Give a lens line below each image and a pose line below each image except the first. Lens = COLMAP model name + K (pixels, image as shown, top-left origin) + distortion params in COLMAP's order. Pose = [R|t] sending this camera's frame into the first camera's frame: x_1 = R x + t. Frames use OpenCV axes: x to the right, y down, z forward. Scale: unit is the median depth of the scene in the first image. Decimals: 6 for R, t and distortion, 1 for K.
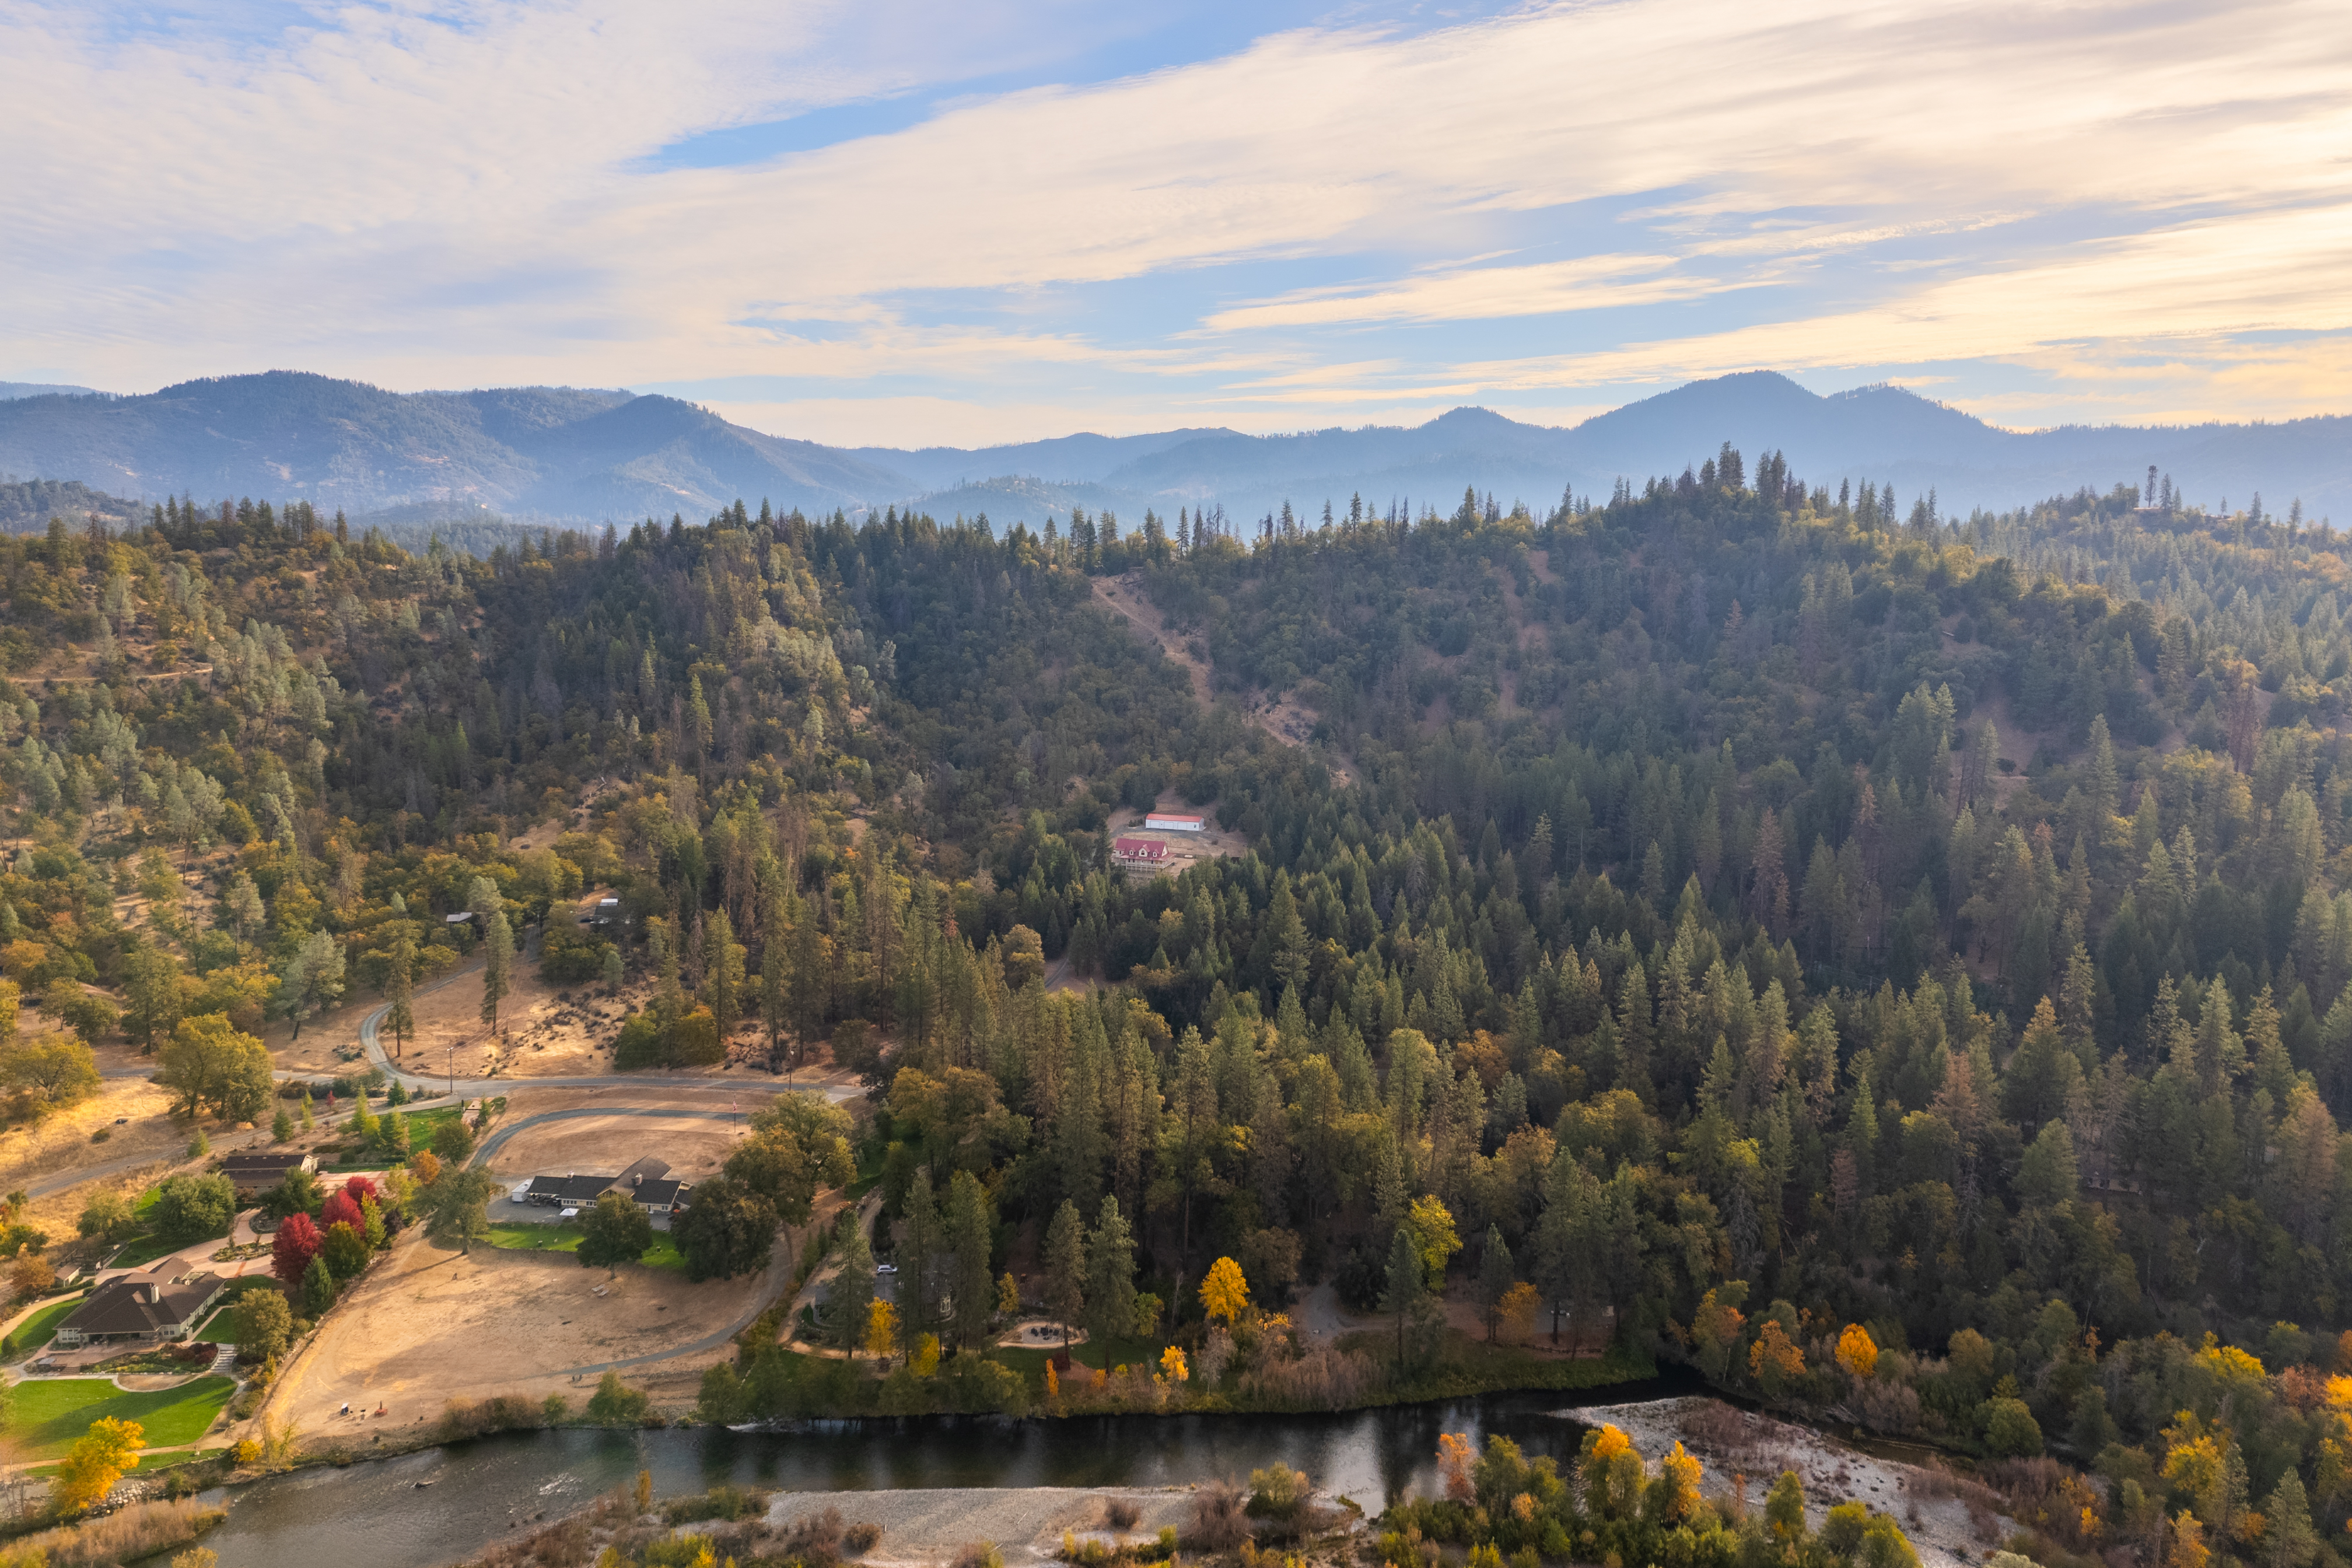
lens RADIAL K [[1697.8, 0, 1184.6], [0, 1697.8, 778.8], [0, 0, 1]] dist [0.007481, 0.001355]
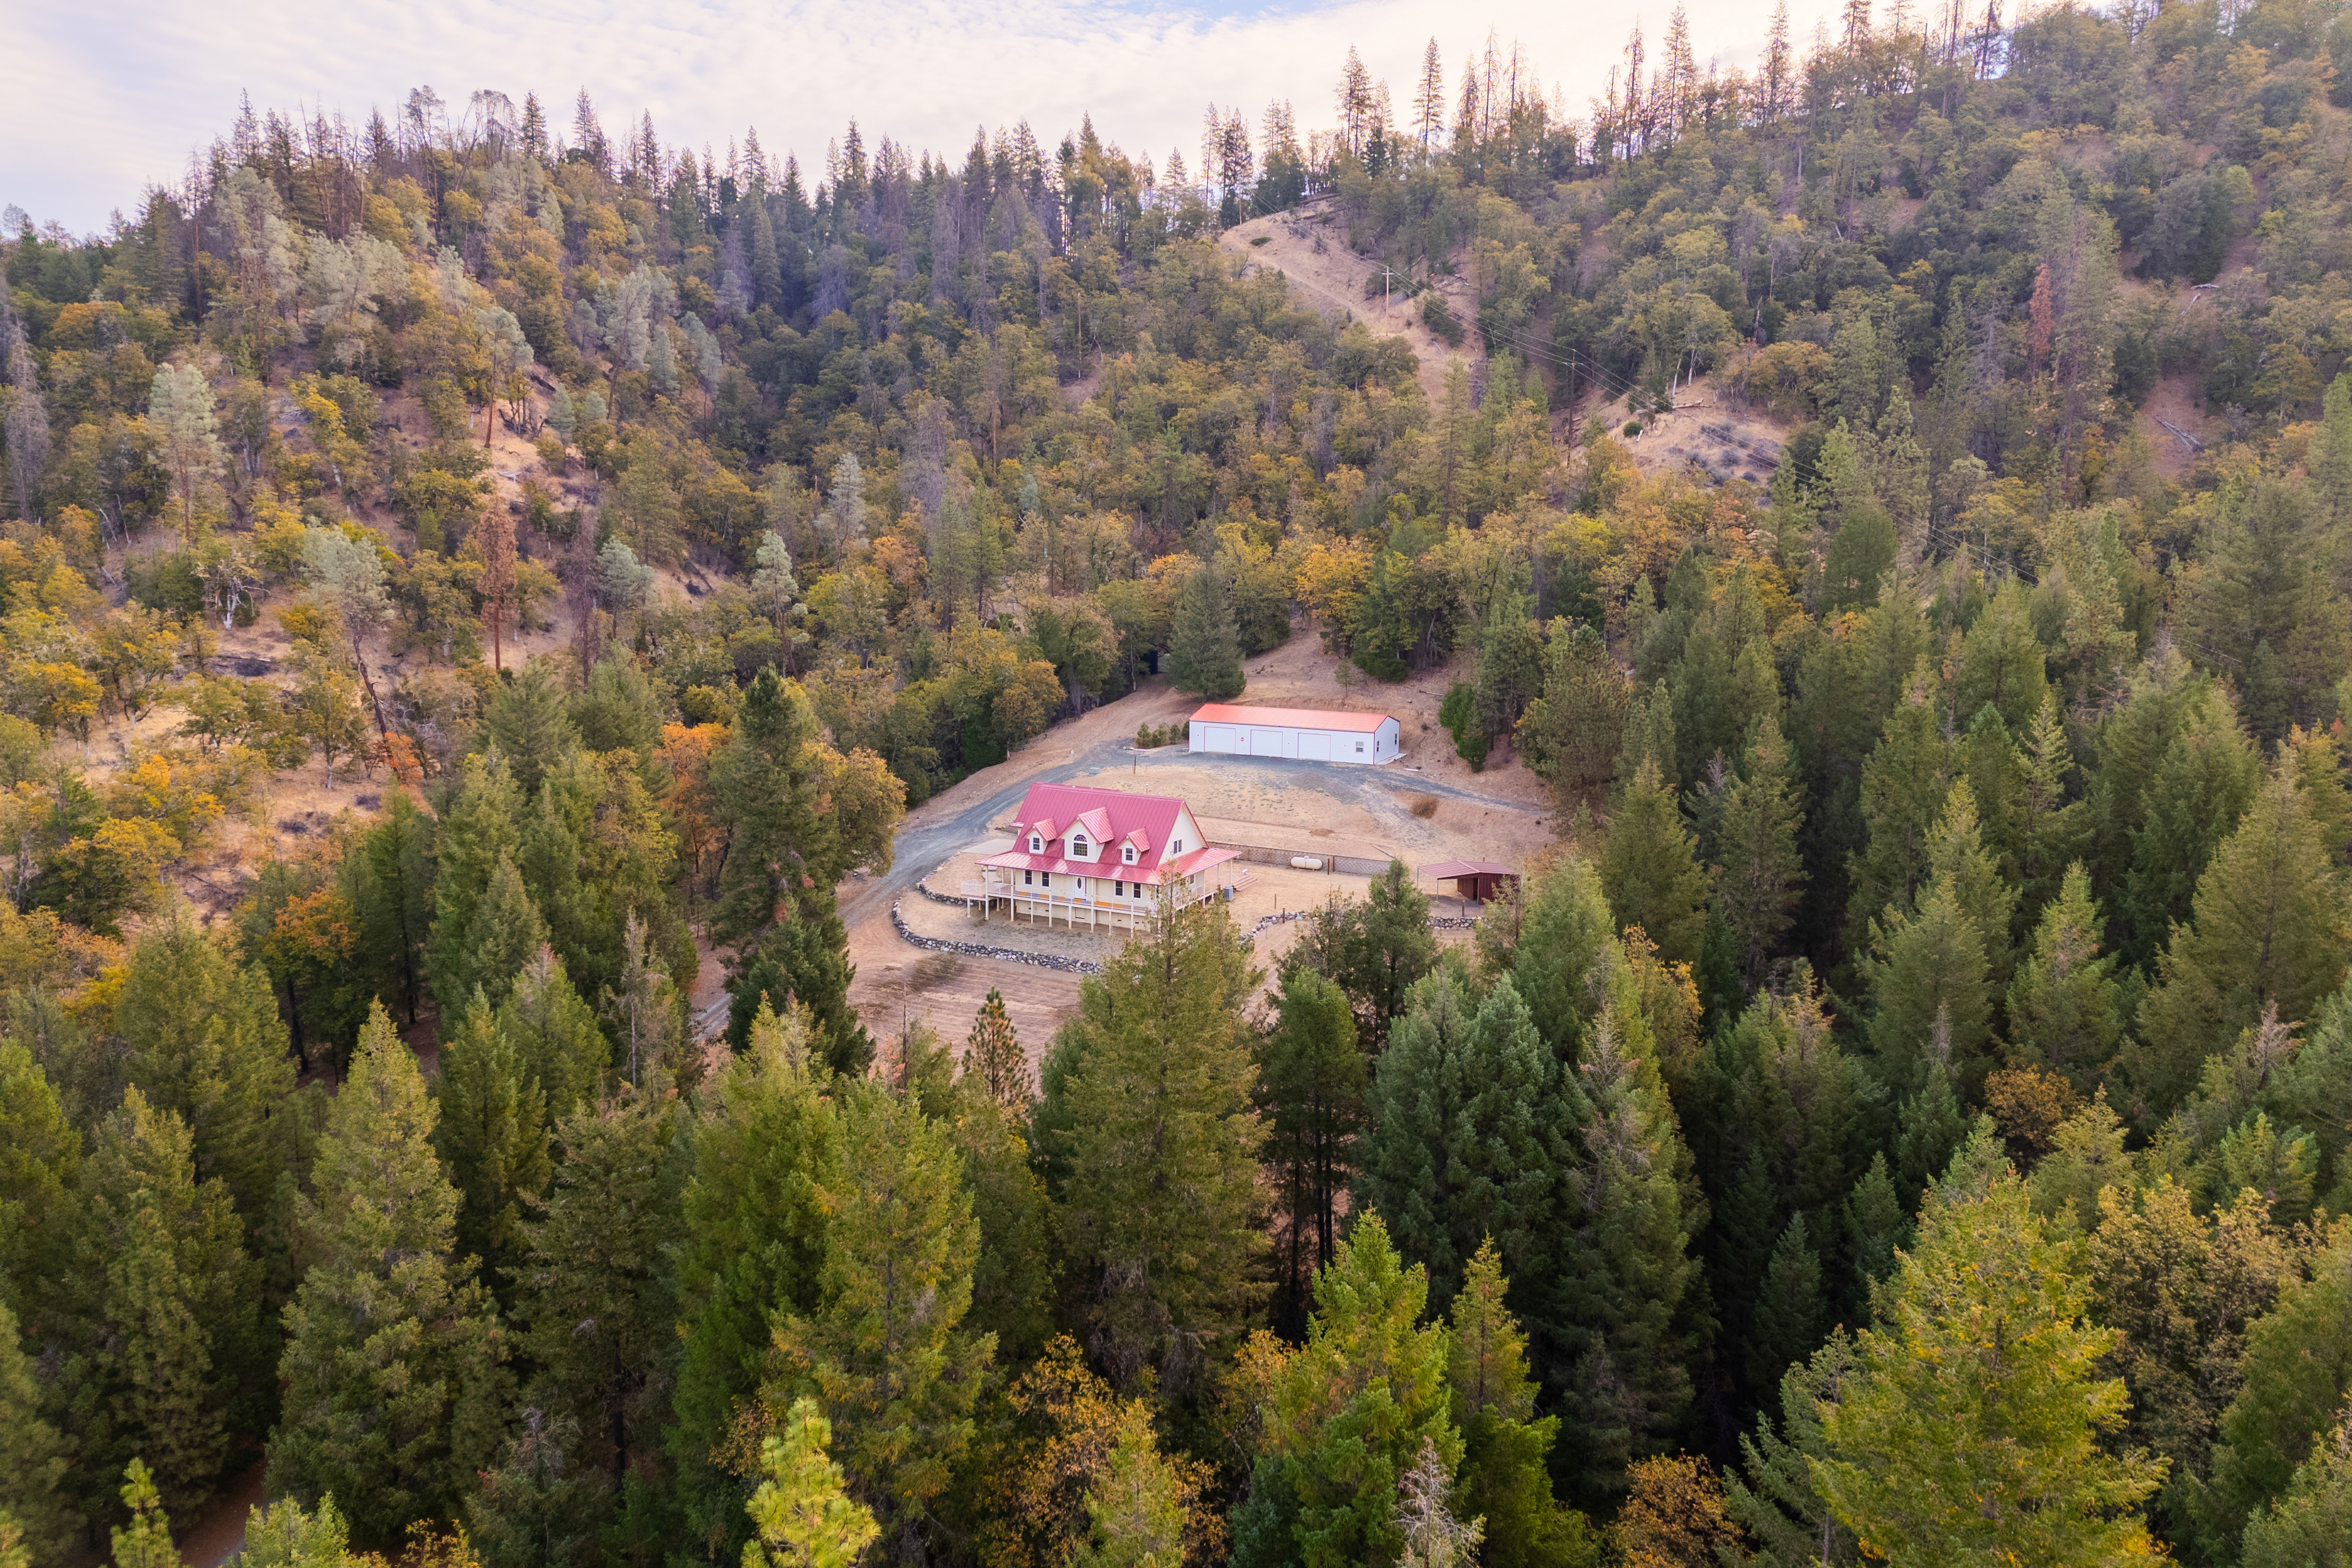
lens RADIAL K [[1697.8, 0, 1181.0], [0, 1697.8, 777.2], [0, 0, 1]] dist [0.007481, 0.001355]
pose [[0.981377, 0.020052, -0.191042, 0.022721], [-0.016971, 0.999698, 0.017750, 0.021347], [0.191340, -0.014177, 0.981421, 0.549964]]
